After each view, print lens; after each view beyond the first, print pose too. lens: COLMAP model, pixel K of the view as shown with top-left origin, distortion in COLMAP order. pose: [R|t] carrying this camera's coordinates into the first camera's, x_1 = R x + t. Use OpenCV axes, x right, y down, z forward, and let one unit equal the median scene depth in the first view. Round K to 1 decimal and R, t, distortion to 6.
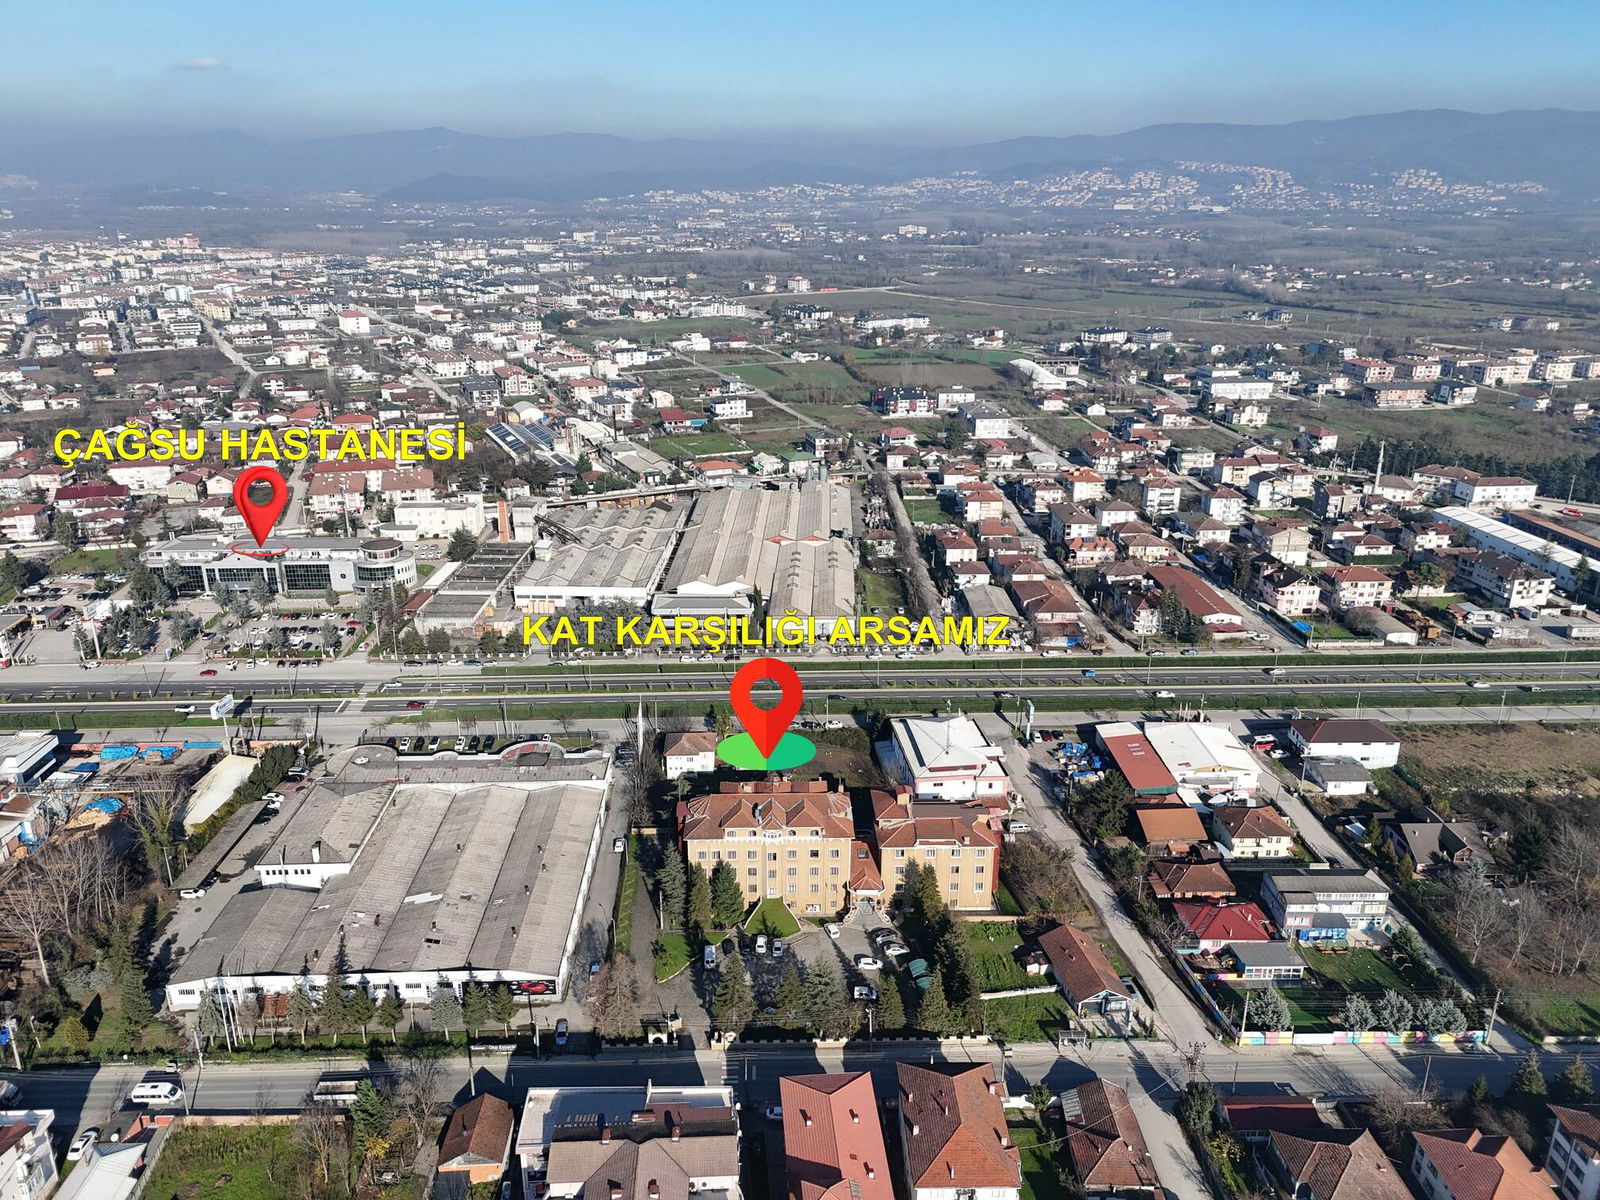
lens RADIAL K [[1173.1, 0, 801.9], [0, 1173.1, 599.5], [0, 0, 1]] dist [0.080454, -0.080055]
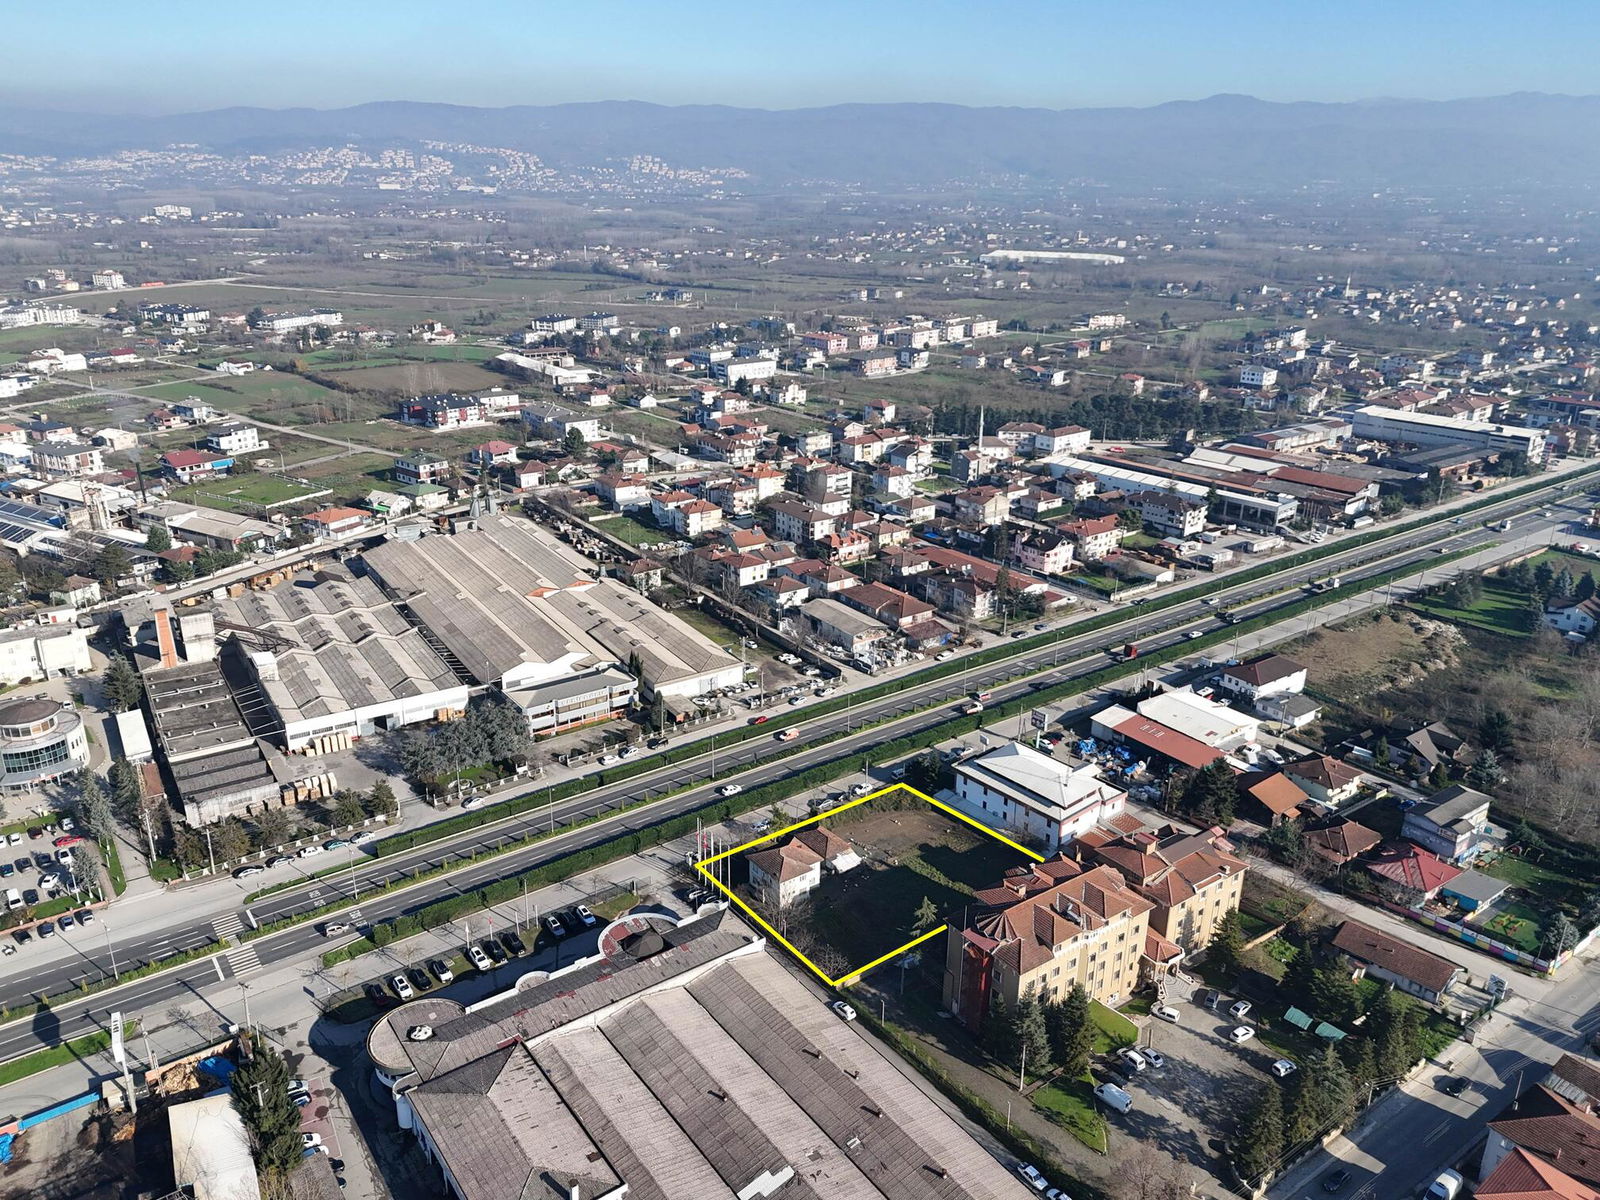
lens RADIAL K [[1171.4, 0, 800.0], [0, 1171.4, 600.0], [0, 0, 1]] dist [0.114097, -0.142682]
pose [[0.826208, -0.187768, 0.531152, -0.280621], [0.179838, 0.981398, 0.067197, -0.061538], [-0.533890, 0.040003, 0.844607, 0.171082]]
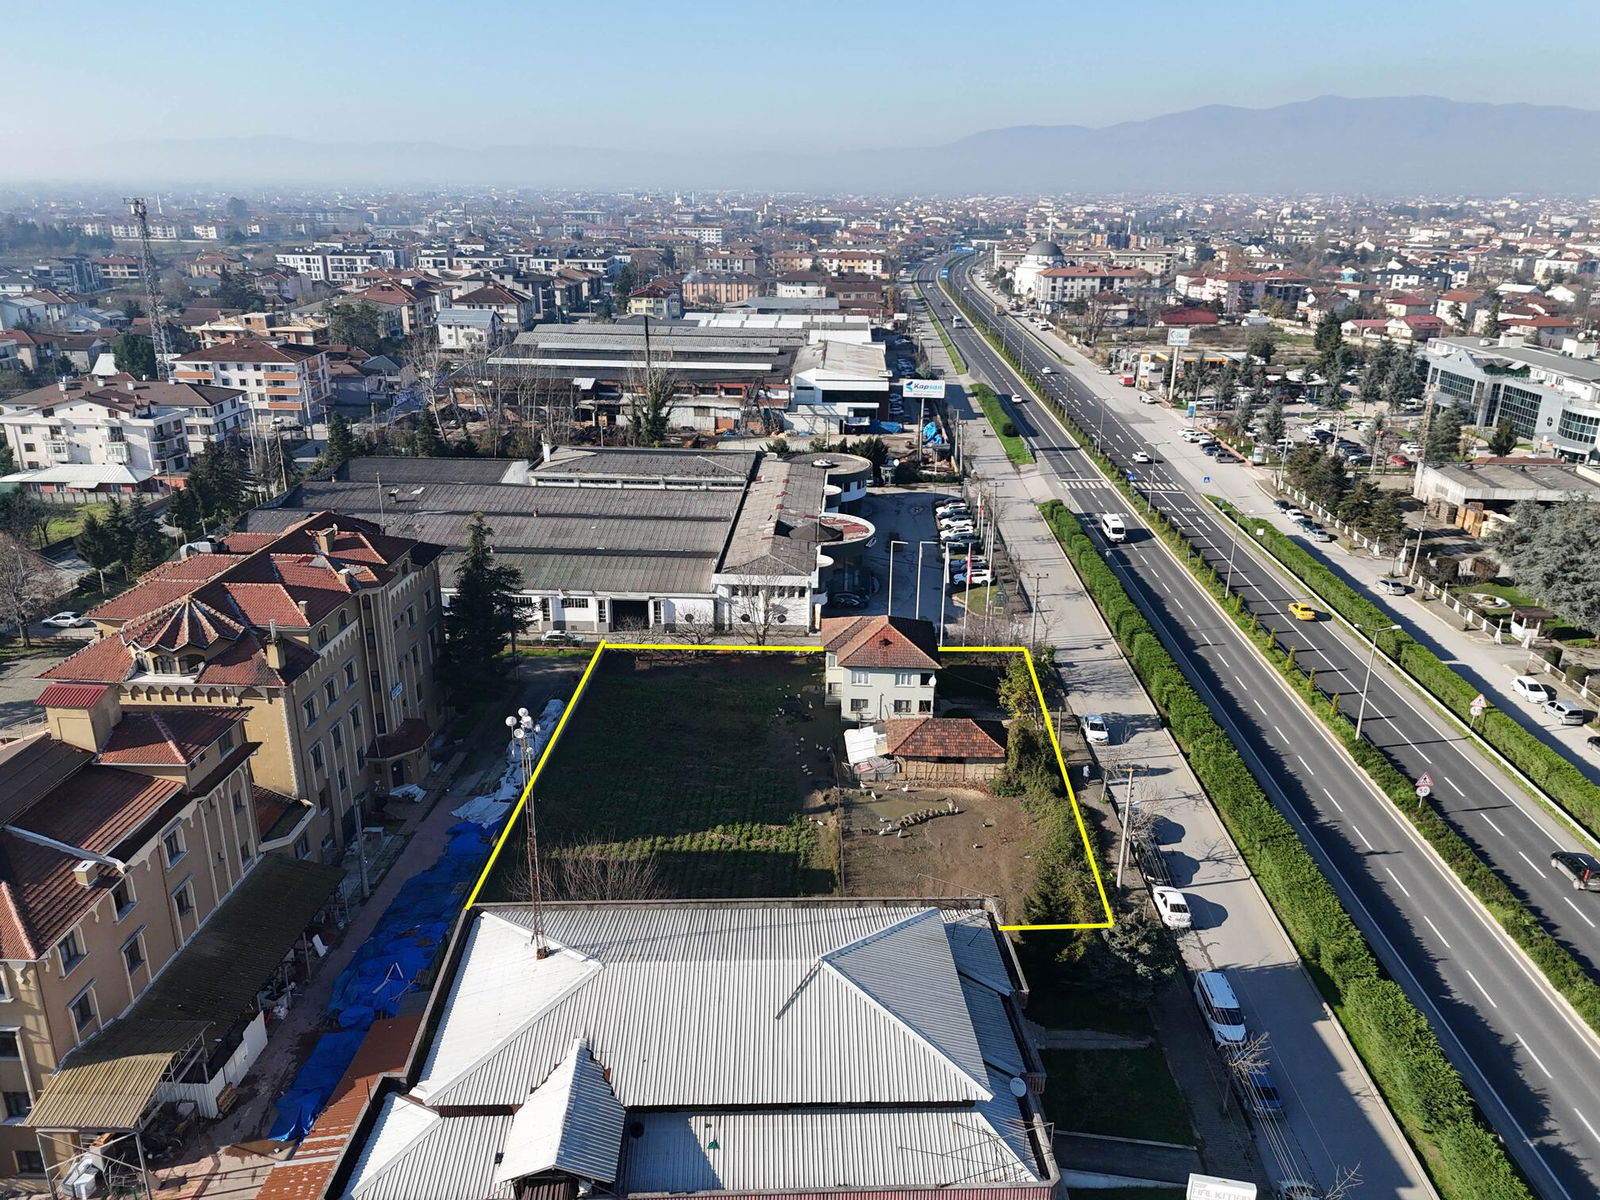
lens RADIAL K [[1175.5, 0, 801.7], [0, 1175.5, 599.1], [0, 0, 1]] dist [0.079326, -0.077828]
pose [[-0.078161, 0.327912, -0.941469, 0.167082], [-0.345265, 0.877013, 0.334126, -0.010782], [0.935245, 0.351172, 0.044669, 0.546779]]
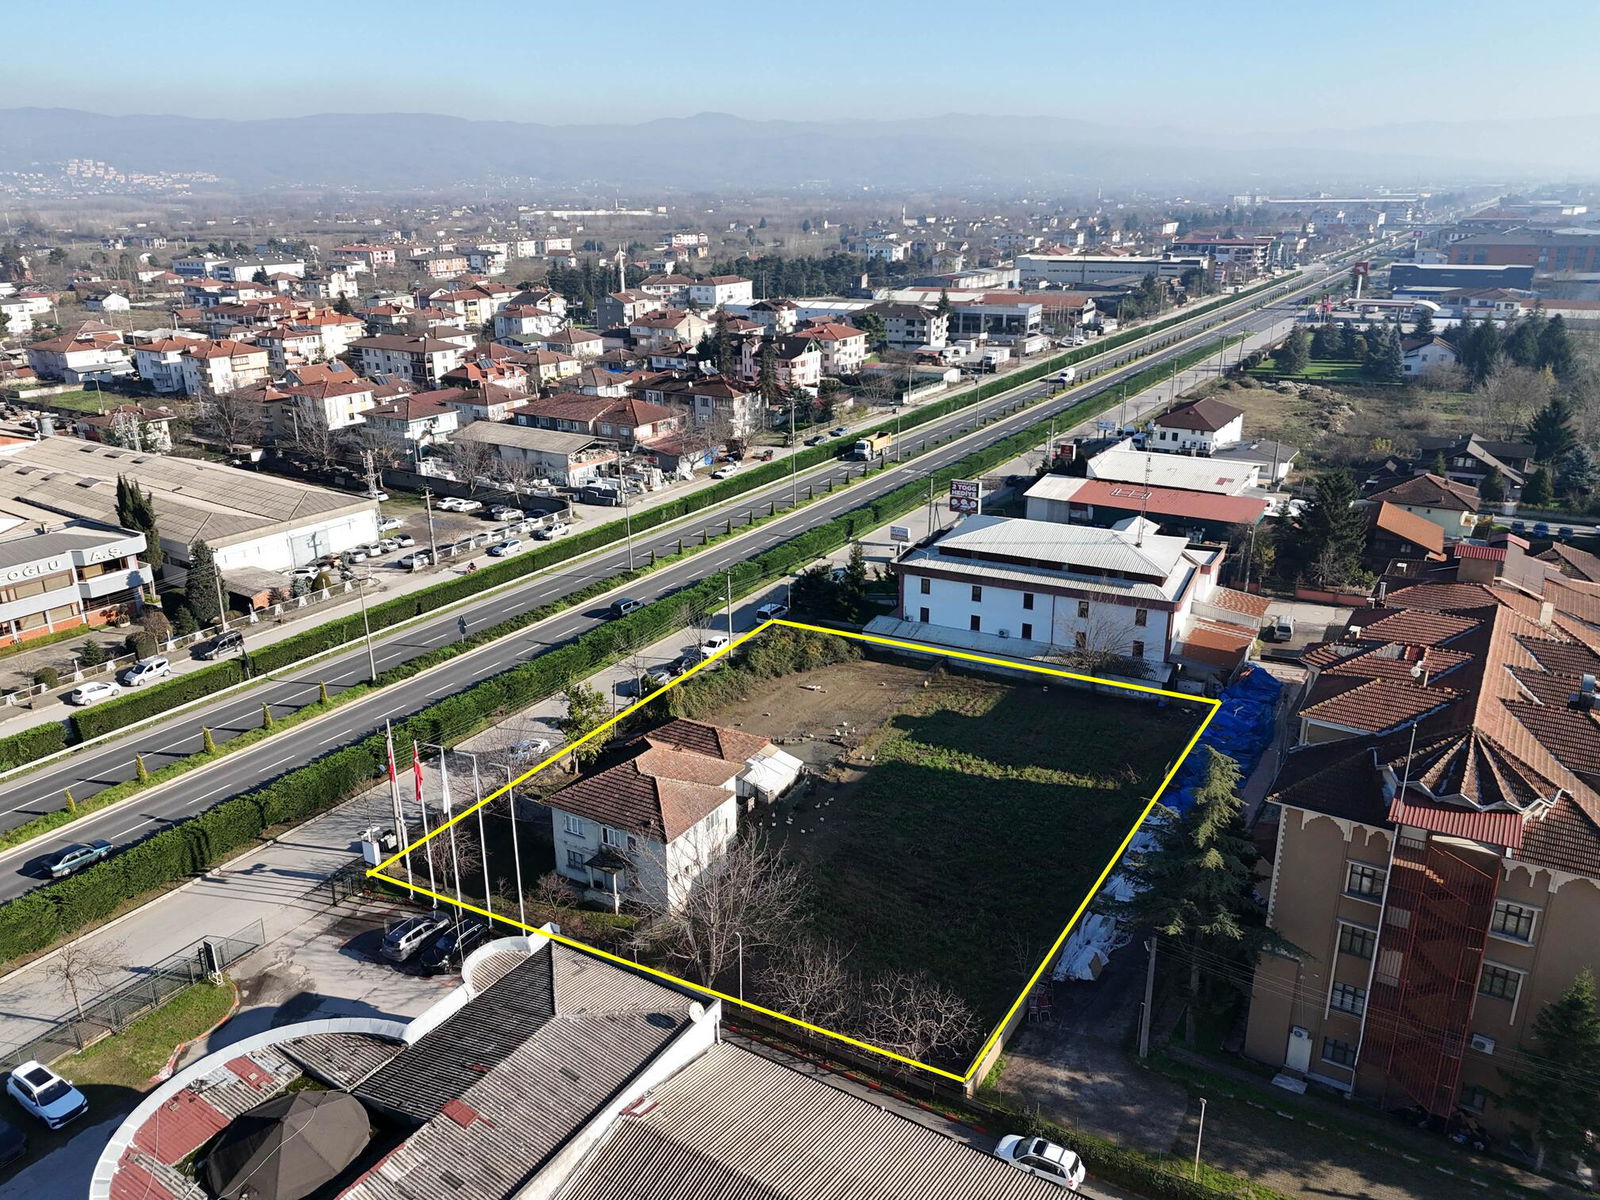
lens RADIAL K [[1175.5, 0, 801.7], [0, 1175.5, 599.1], [0, 0, 1]] dist [0.079326, -0.077828]
pose [[0.548758, -0.281020, 0.787333, -0.174239], [0.287998, 0.947704, 0.137530, 0.026136], [-0.784807, 0.151280, 0.600993, 0.446733]]
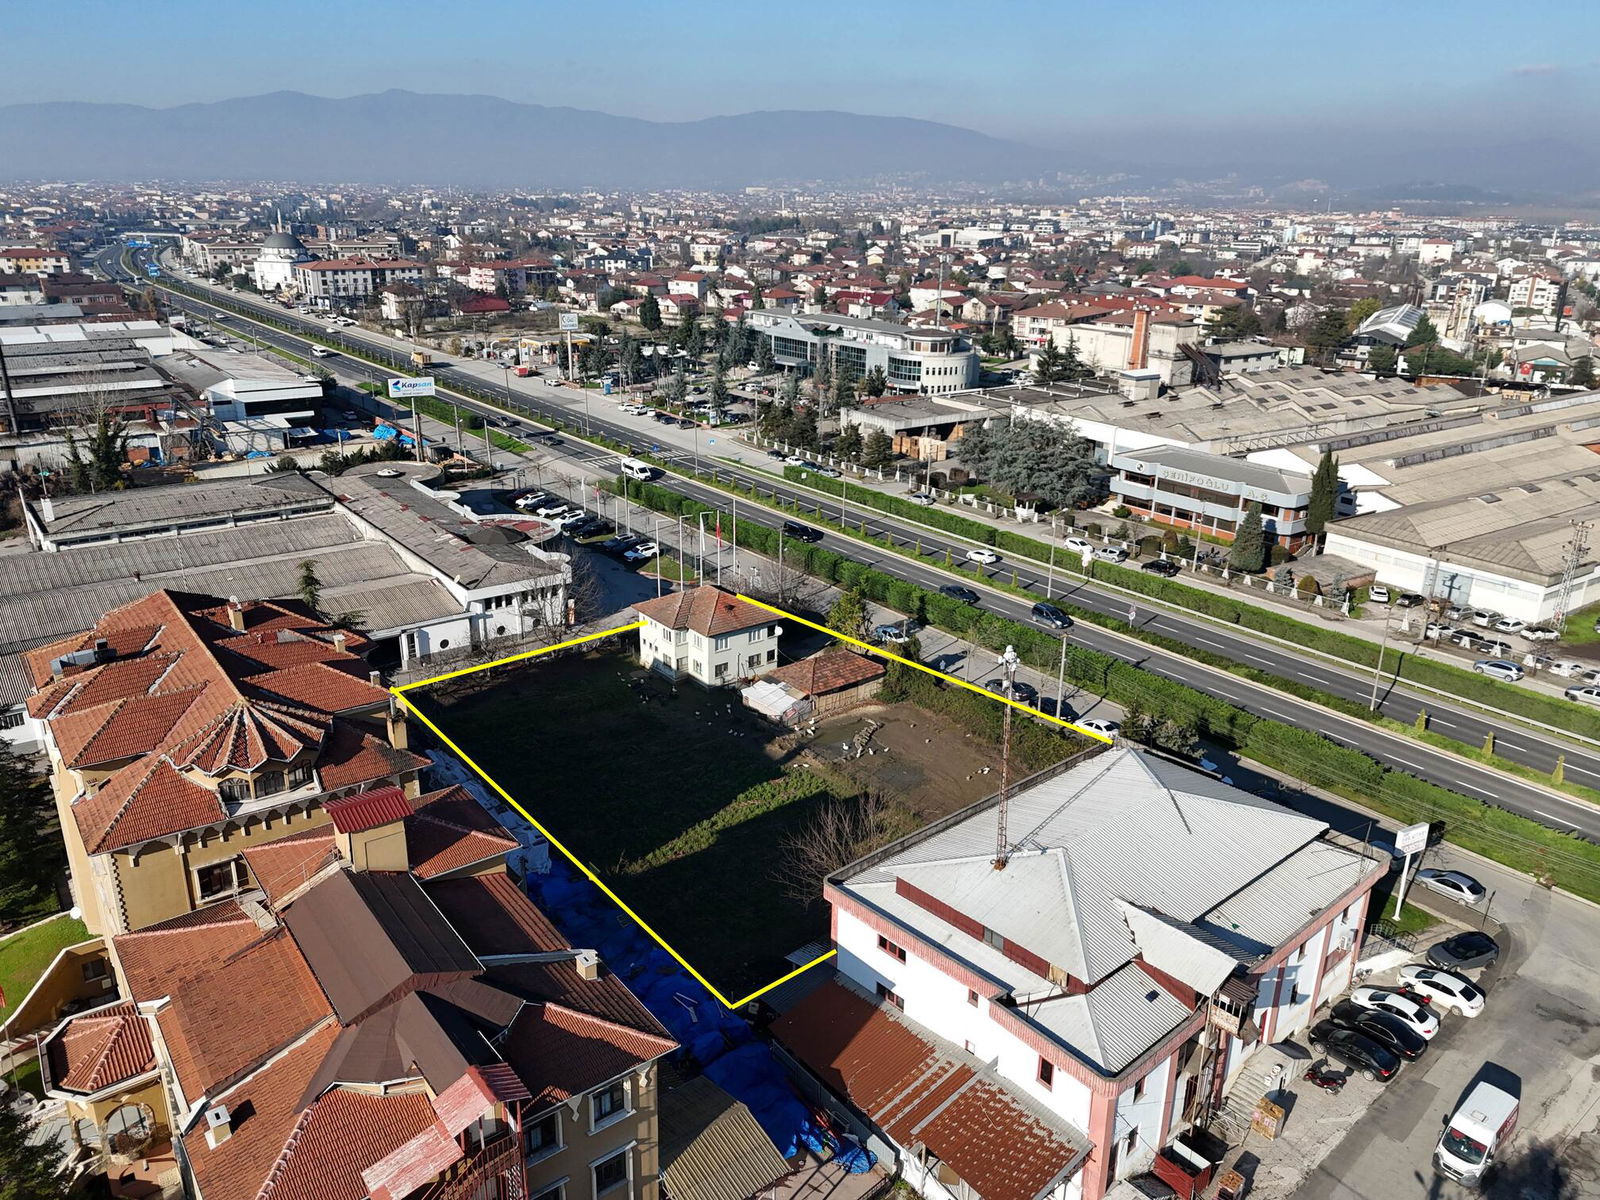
lens RADIAL K [[1173.1, 0, 801.9], [0, 1173.1, 599.5], [0, 0, 1]] dist [0.080454, -0.080055]
pose [[0.576111, 0.276117, -0.769322, 0.150258], [-0.287547, 0.949514, 0.125458, 0.031003], [0.765123, 0.148938, 0.626422, 0.432381]]
